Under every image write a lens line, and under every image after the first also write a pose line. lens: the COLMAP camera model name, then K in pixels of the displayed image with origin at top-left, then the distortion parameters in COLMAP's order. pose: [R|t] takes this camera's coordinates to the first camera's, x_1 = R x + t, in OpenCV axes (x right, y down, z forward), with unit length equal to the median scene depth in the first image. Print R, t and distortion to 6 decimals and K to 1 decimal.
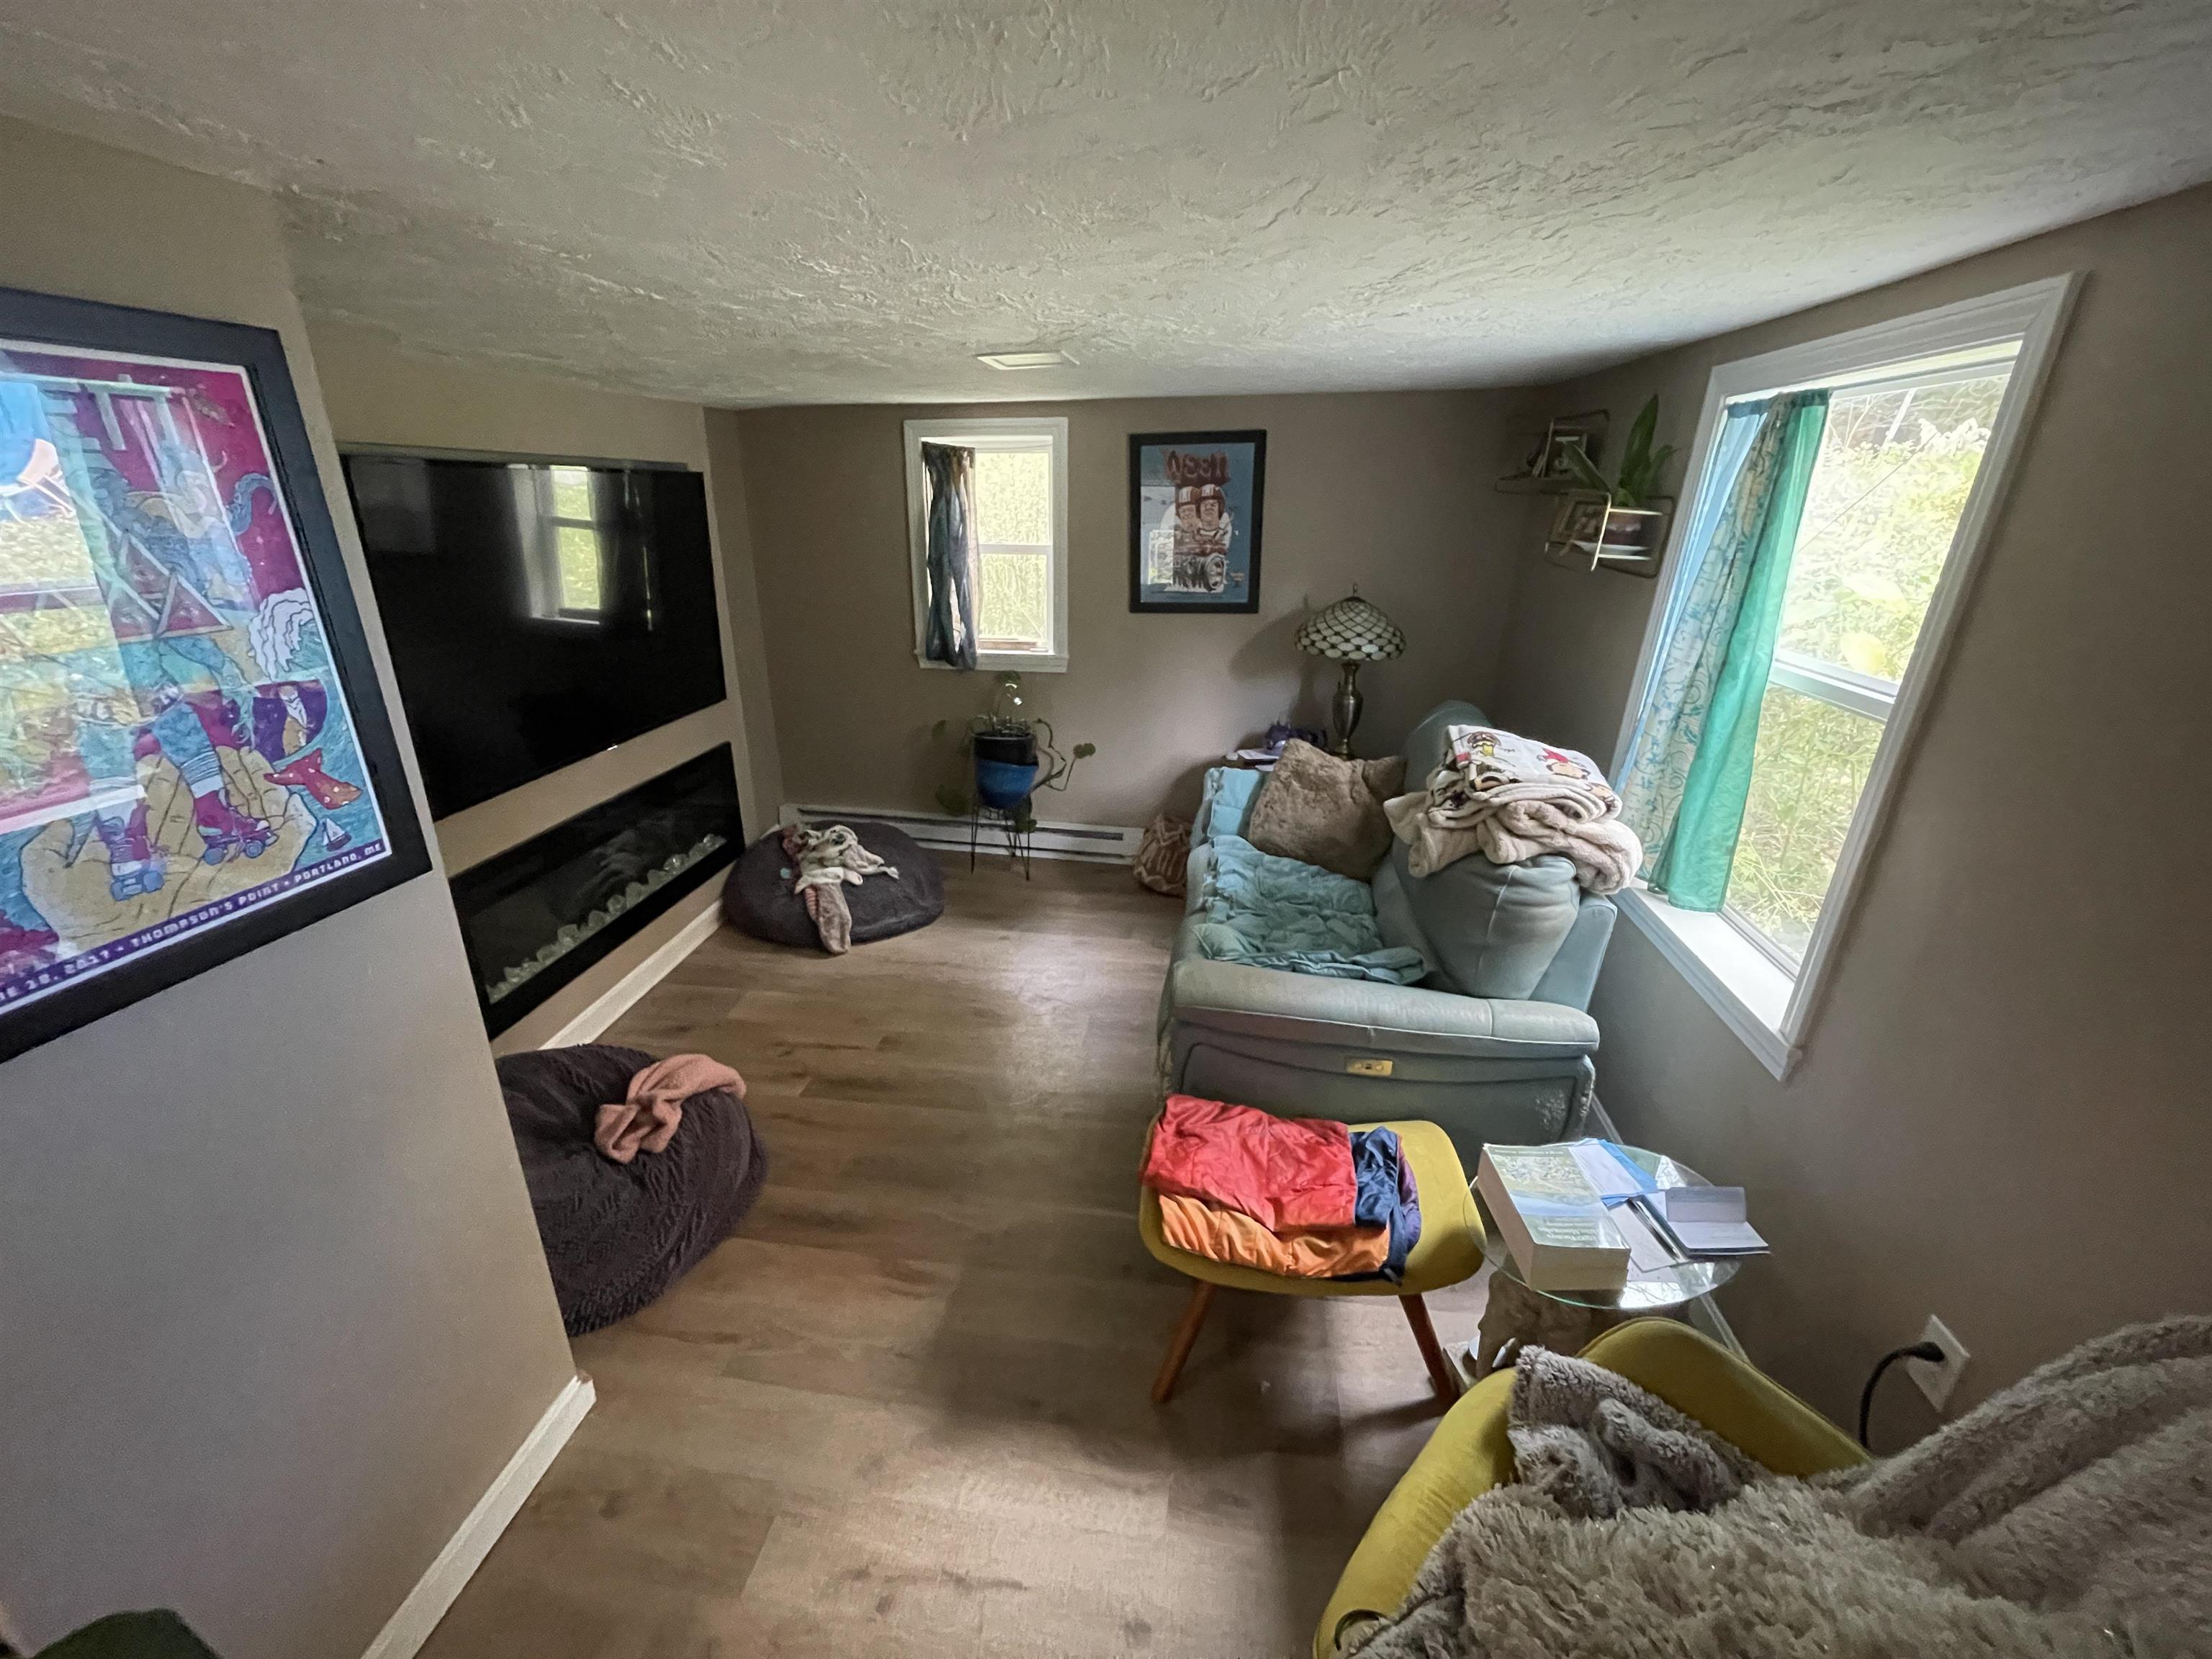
lens RADIAL K [[892.4, 0, 1101.6], [0, 892.4, 847.4], [0, 0, 1]] dist [-0.002489, 0.000292]
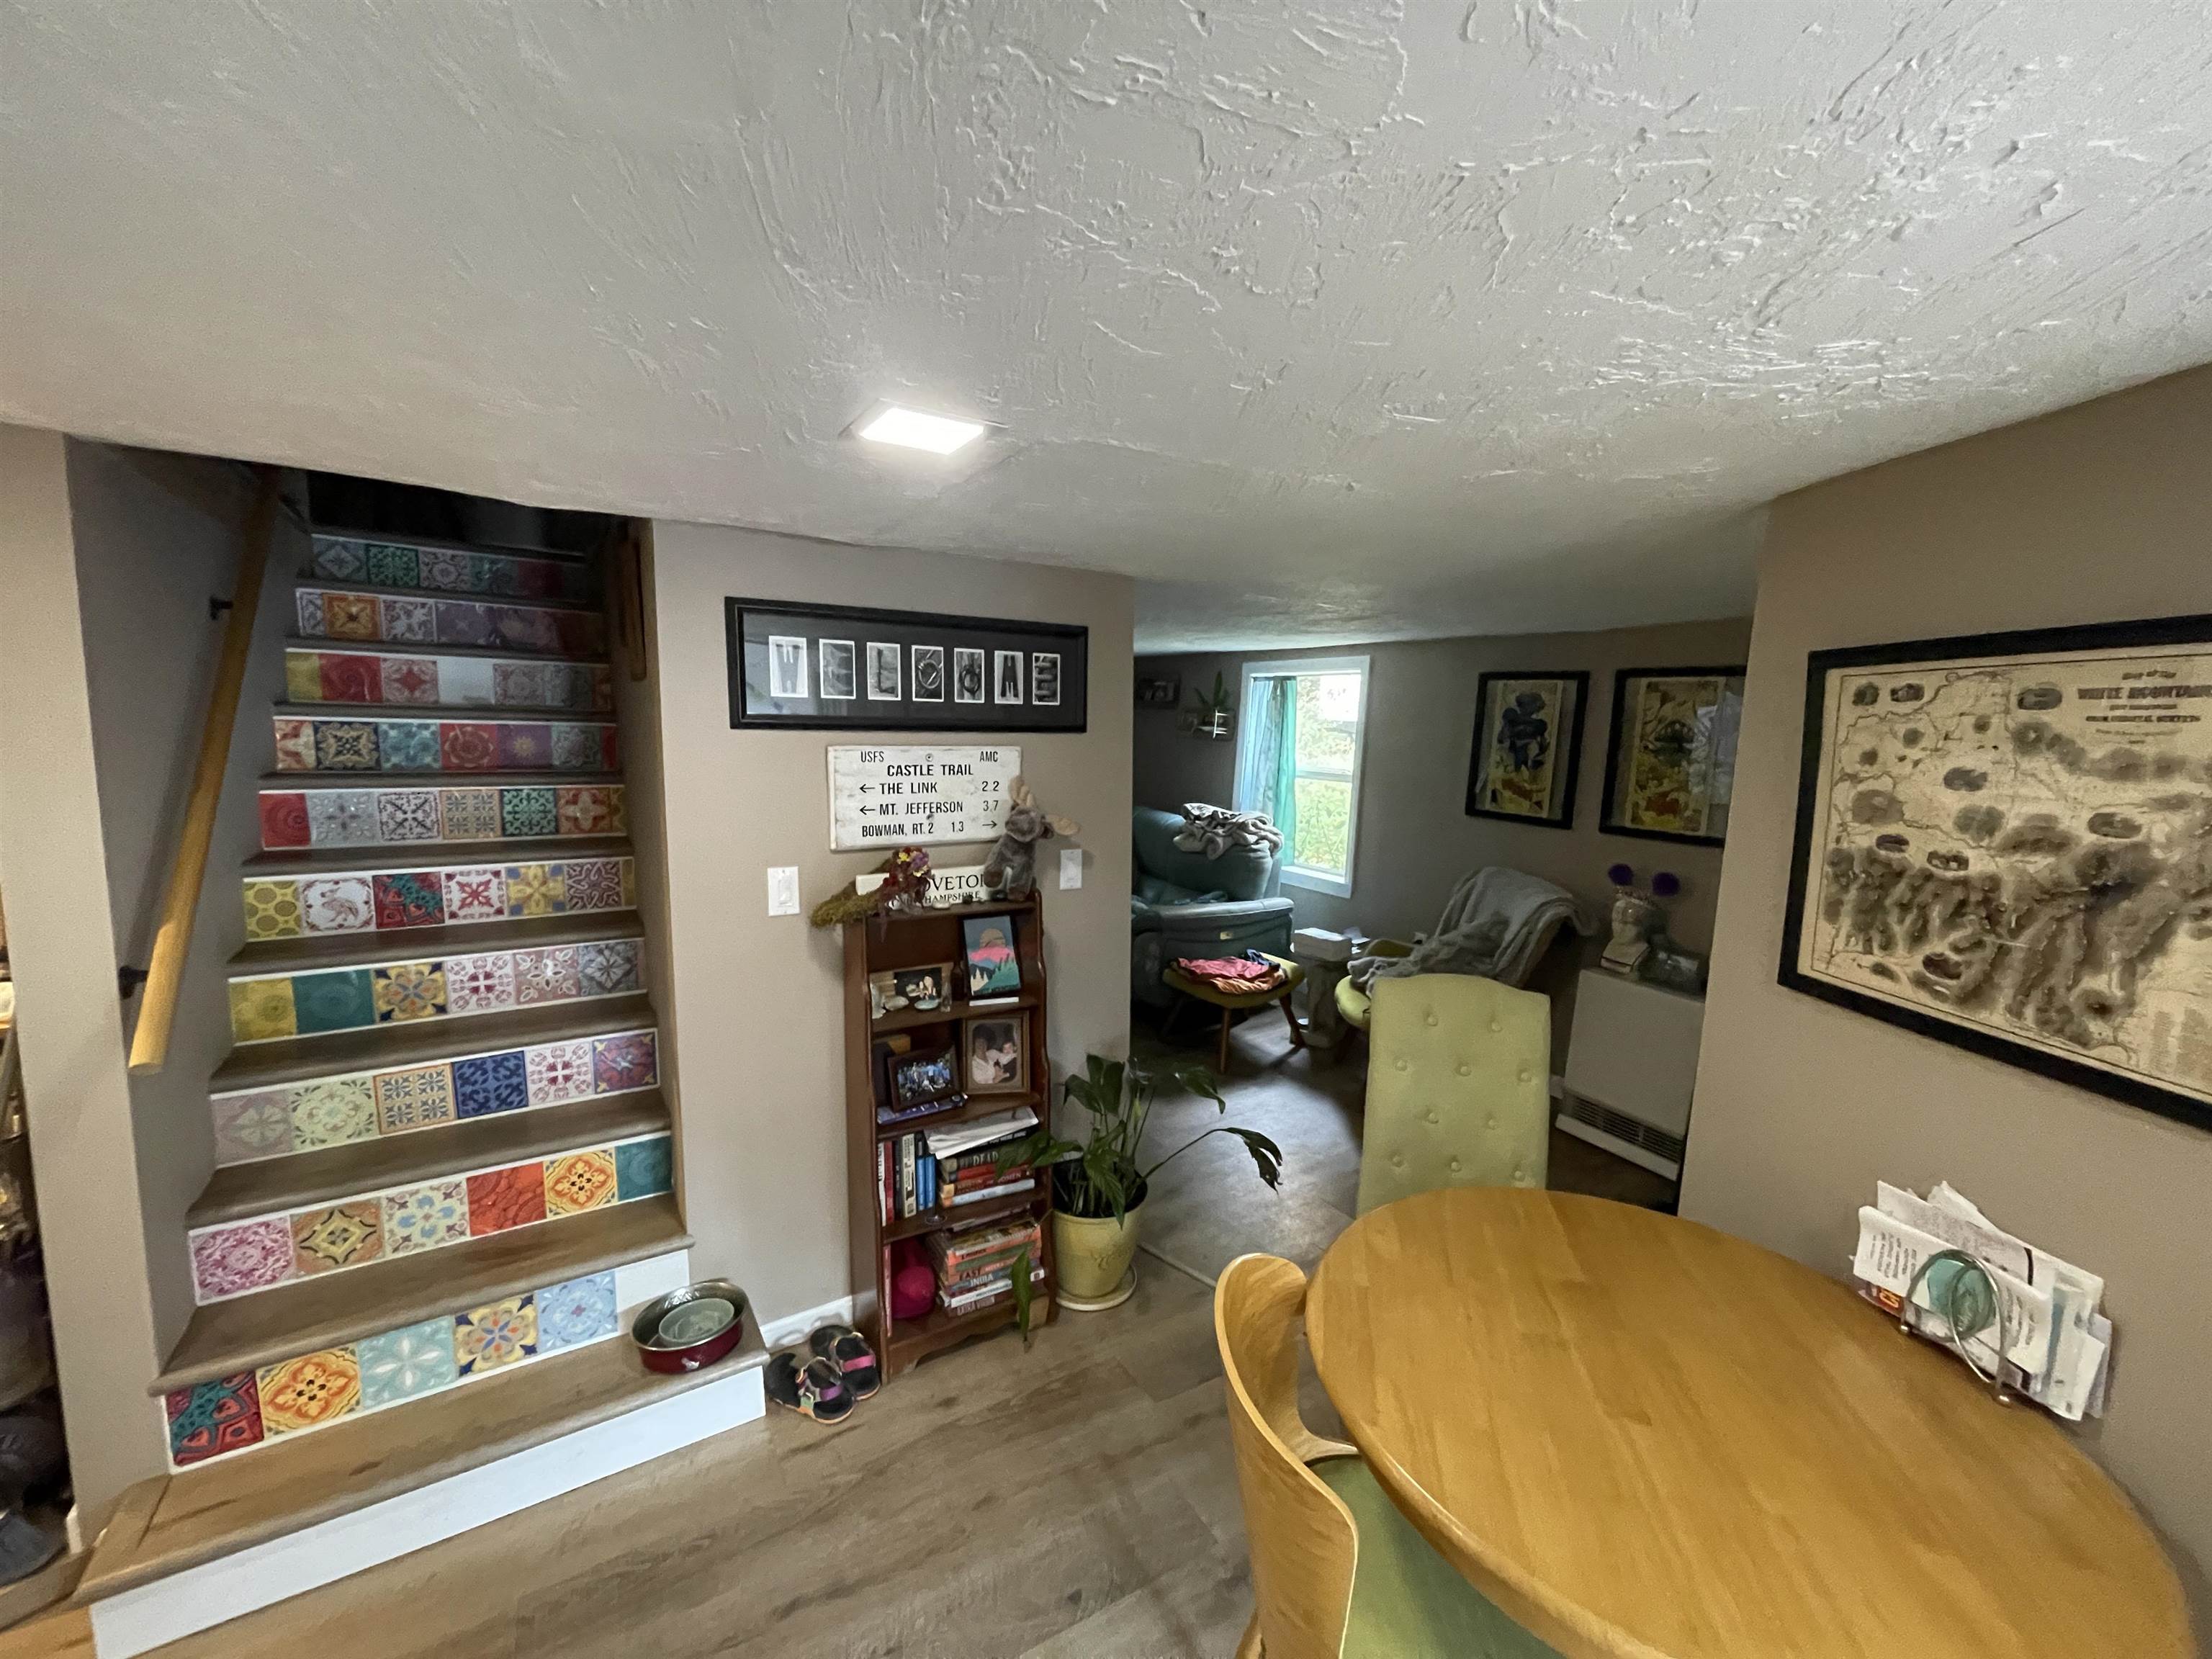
lens RADIAL K [[892.4, 0, 1109.4], [0, 892.4, 841.7], [0, 0, 1]] dist [-0.002489, 0.000292]
pose [[0.754886, -0.073291, 0.651748, -1.312092], [0.220027, 0.964447, -0.146390, 0.257578], [-0.617847, 0.253910, 0.744174, -0.558055]]
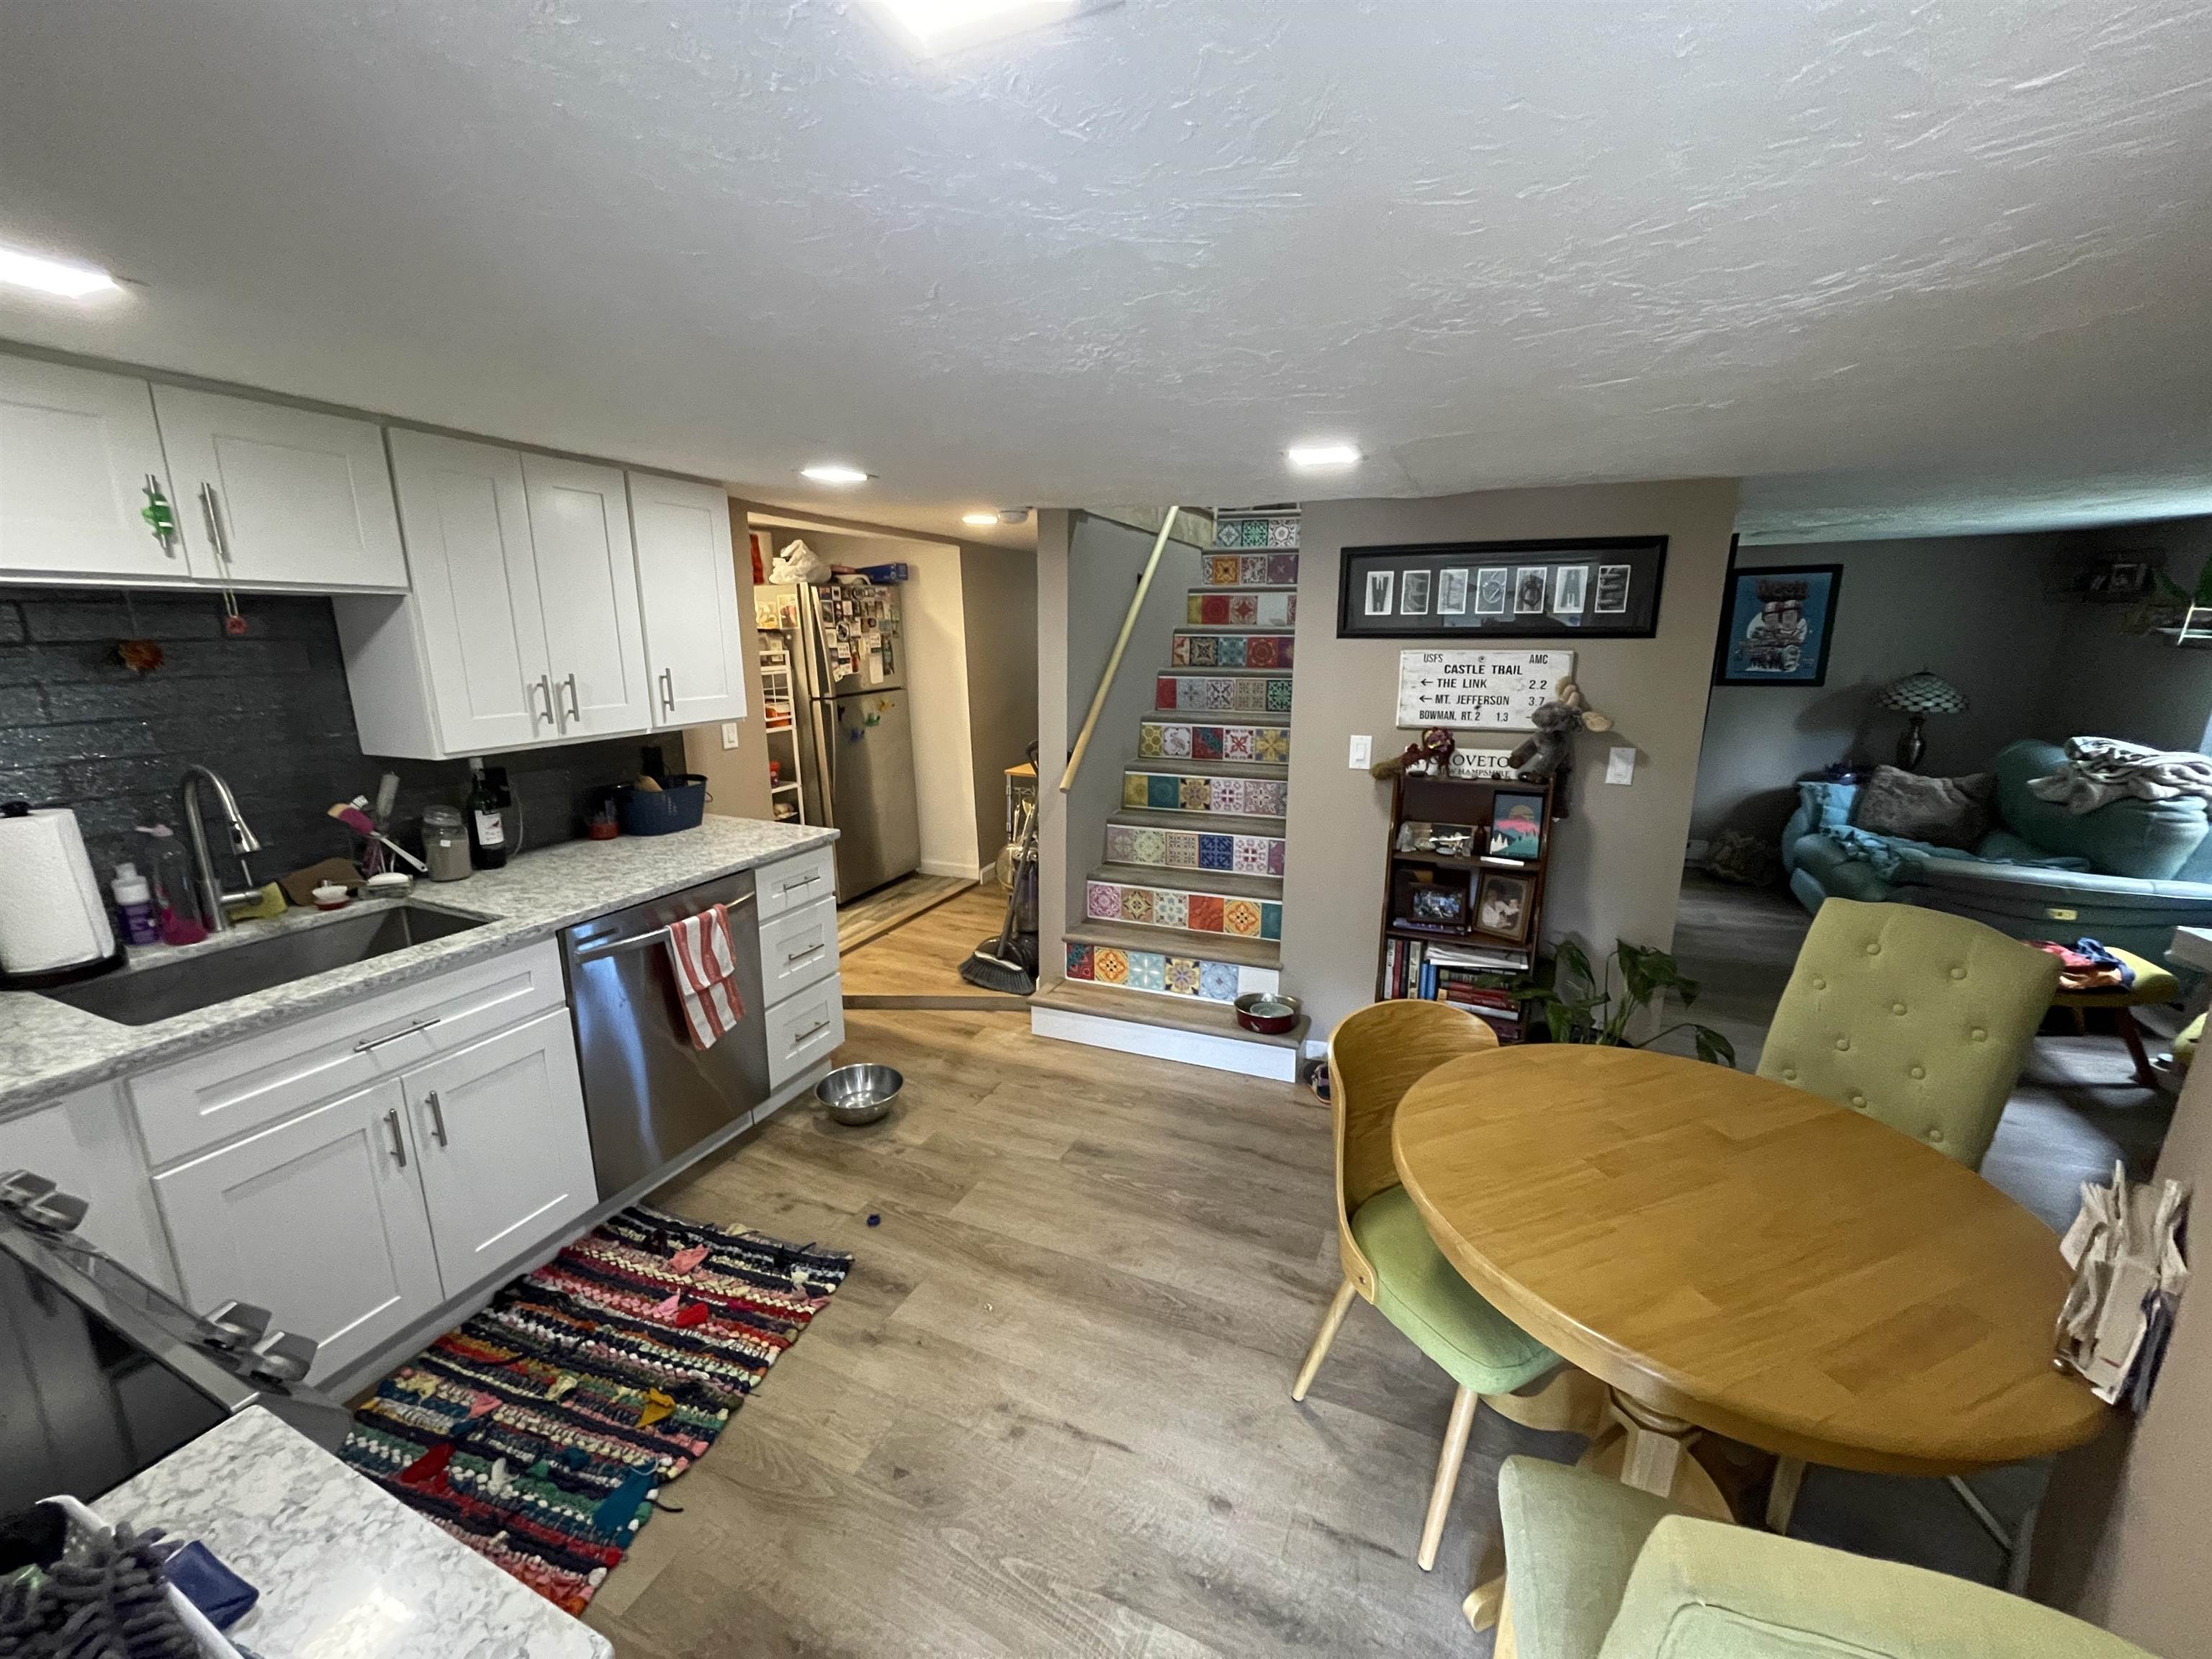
lens RADIAL K [[892.4, 0, 1103.5], [0, 892.4, 844.3], [0, 0, 1]] dist [-0.002489, 0.000292]
pose [[0.970425, 0.052265, -0.235676, -1.009313], [-0.082544, 0.989276, -0.120497, 0.430987], [0.226851, 0.136387, 0.964333, -1.016582]]
